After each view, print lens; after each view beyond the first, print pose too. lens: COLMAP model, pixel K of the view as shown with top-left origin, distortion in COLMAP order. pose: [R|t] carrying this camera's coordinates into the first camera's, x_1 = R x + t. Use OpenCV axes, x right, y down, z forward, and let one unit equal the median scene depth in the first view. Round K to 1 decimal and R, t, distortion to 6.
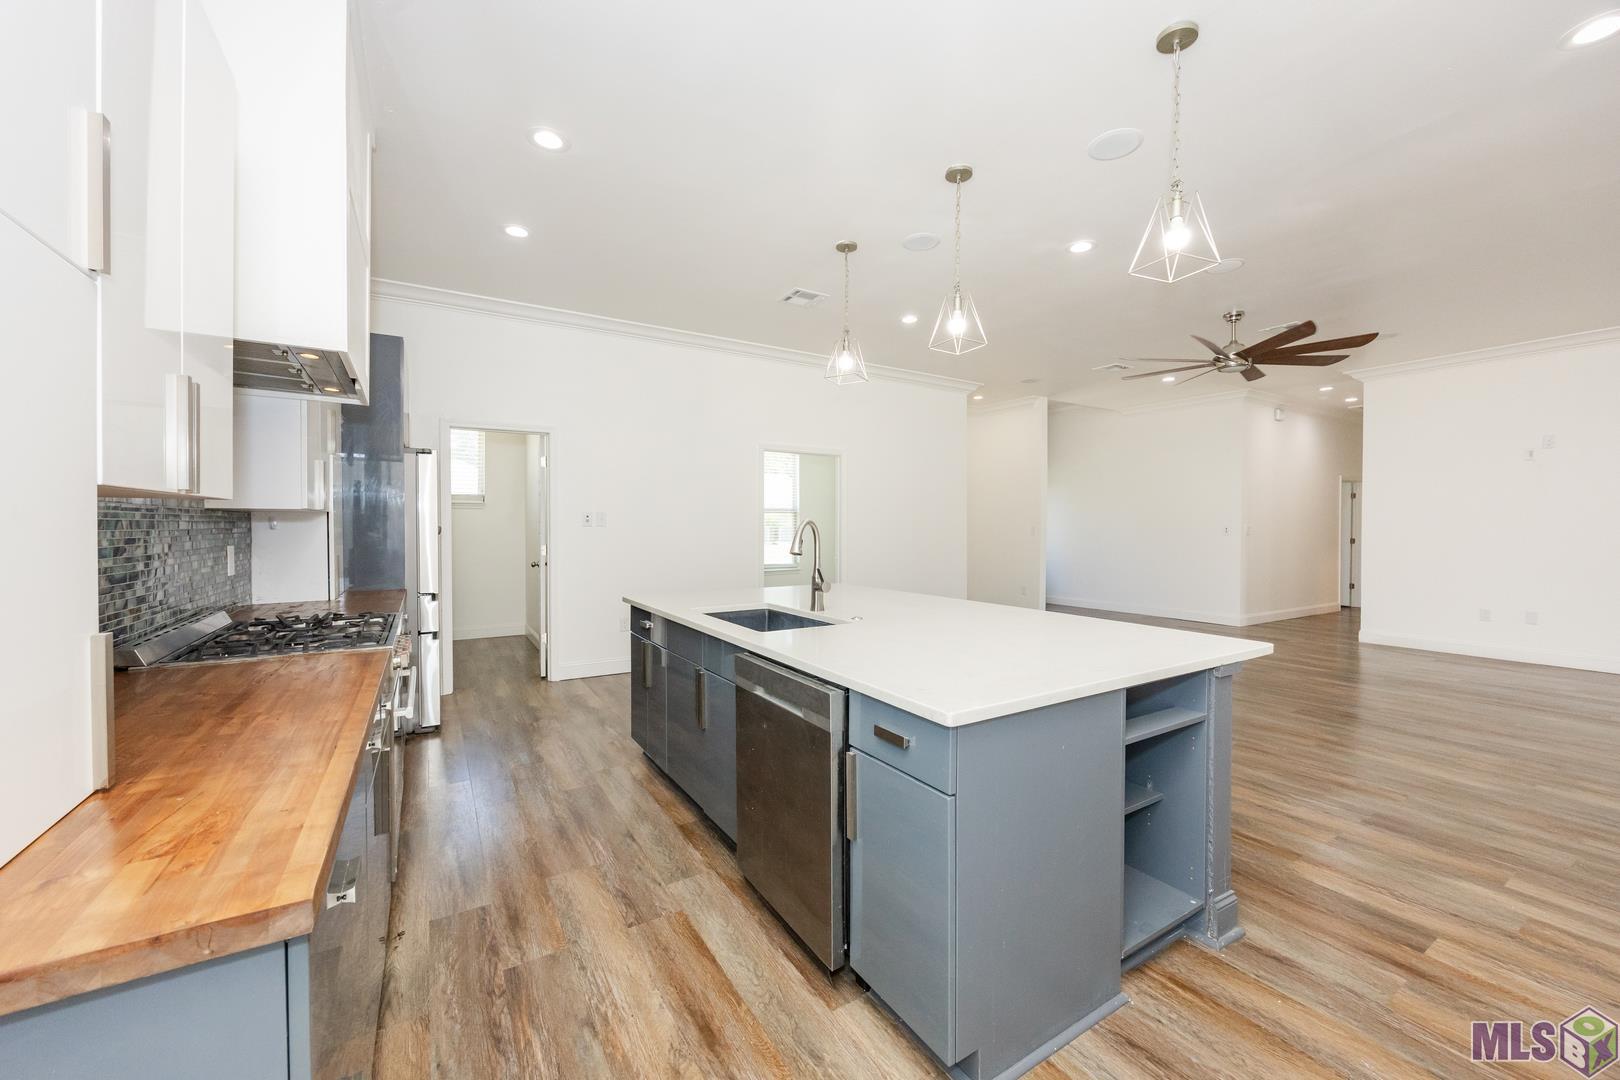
lens RADIAL K [[624.7, 0, 808.6], [0, 624.7, 532.2], [0, 0, 1]] dist [-0.004138, -0.000476]
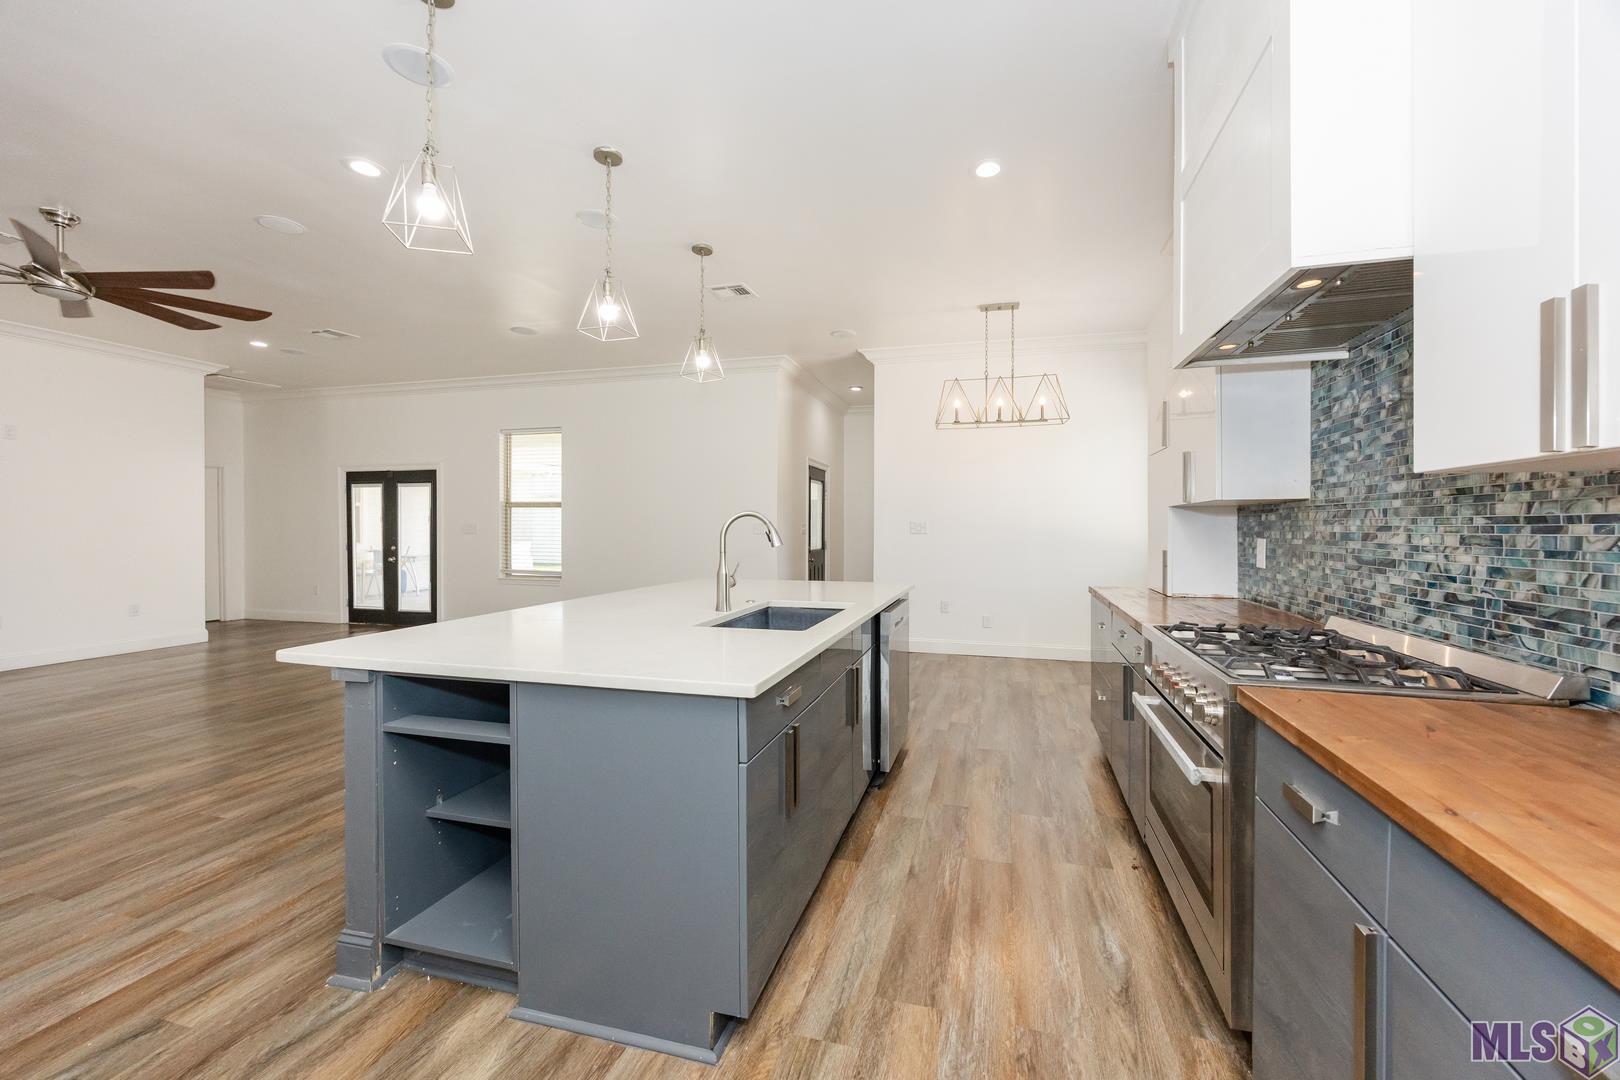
lens RADIAL K [[624.7, 0, 857.9], [0, 624.7, 533.1], [0, 0, 1]] dist [-0.004138, -0.000476]
pose [[-0.711340, -0.009155, 0.702789, -0.823598], [0.006394, 0.999789, 0.019496, -0.002799], [-0.702819, 0.018362, -0.711131, 1.631695]]
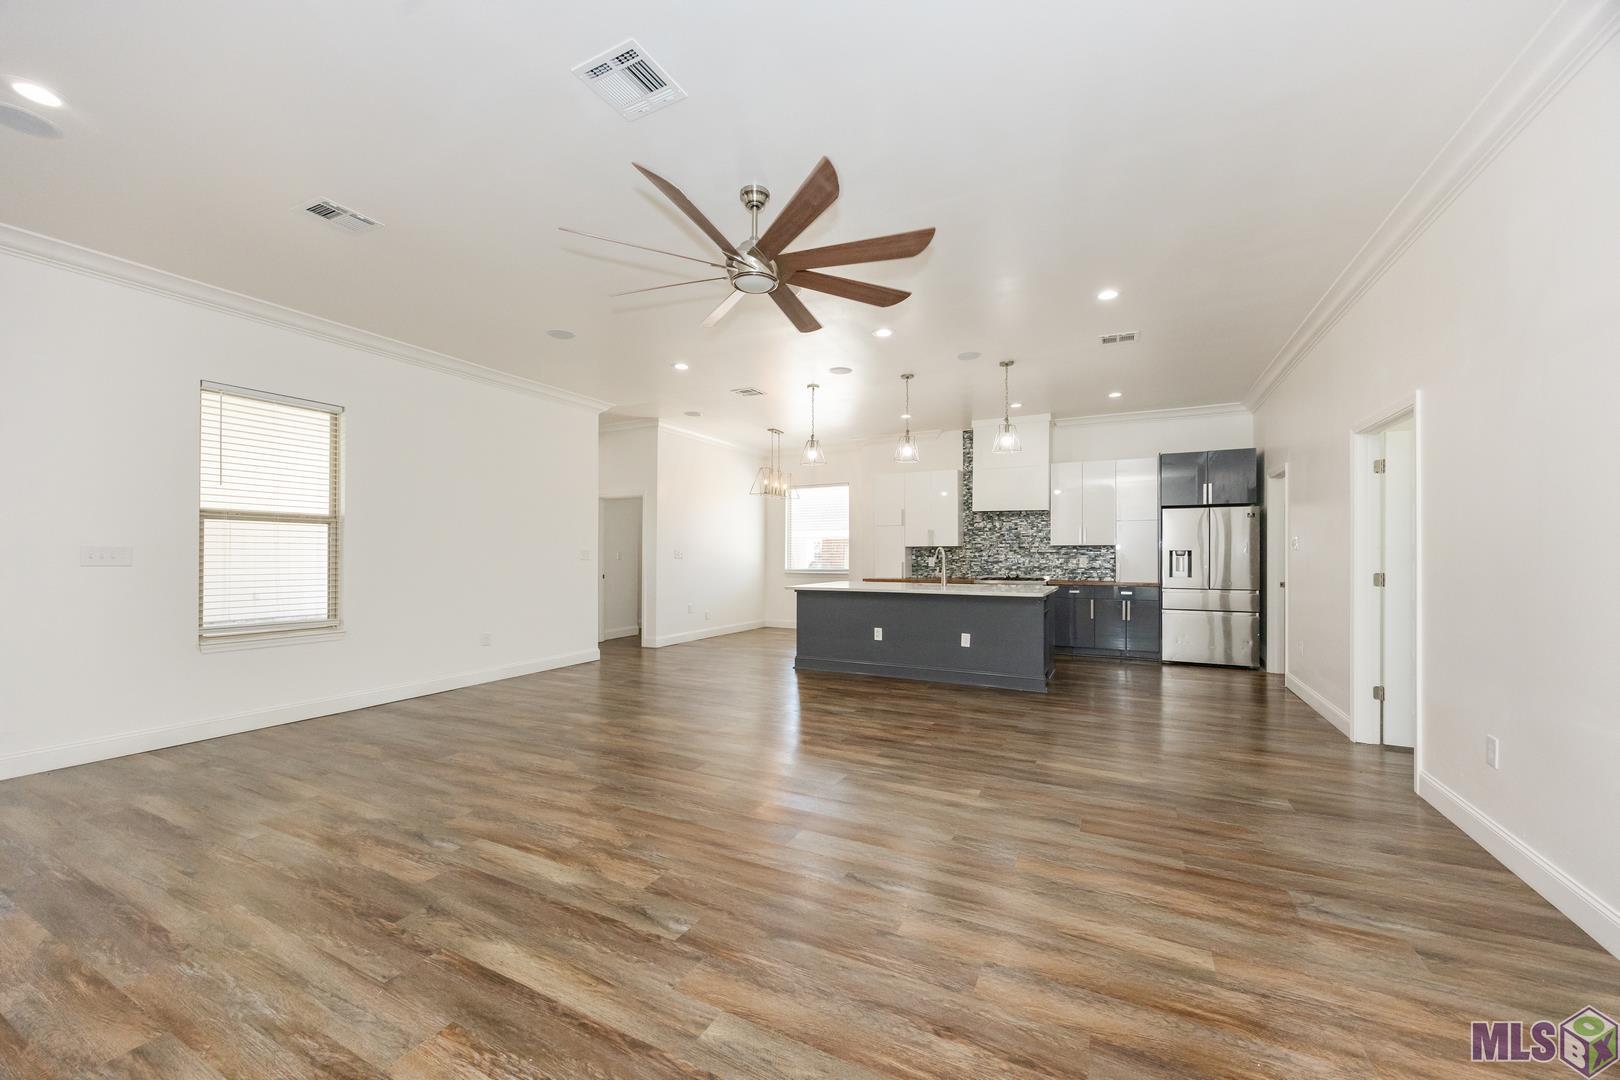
lens RADIAL K [[624.7, 0, 805.0], [0, 624.7, 550.0], [0, 0, 1]] dist [-0.004138, -0.000476]
pose [[-0.848032, -0.005646, -0.529916, 1.780046], [-0.007201, 0.999974, 0.000870, -0.006915], [0.529897, 0.004554, -0.848050, 2.892697]]
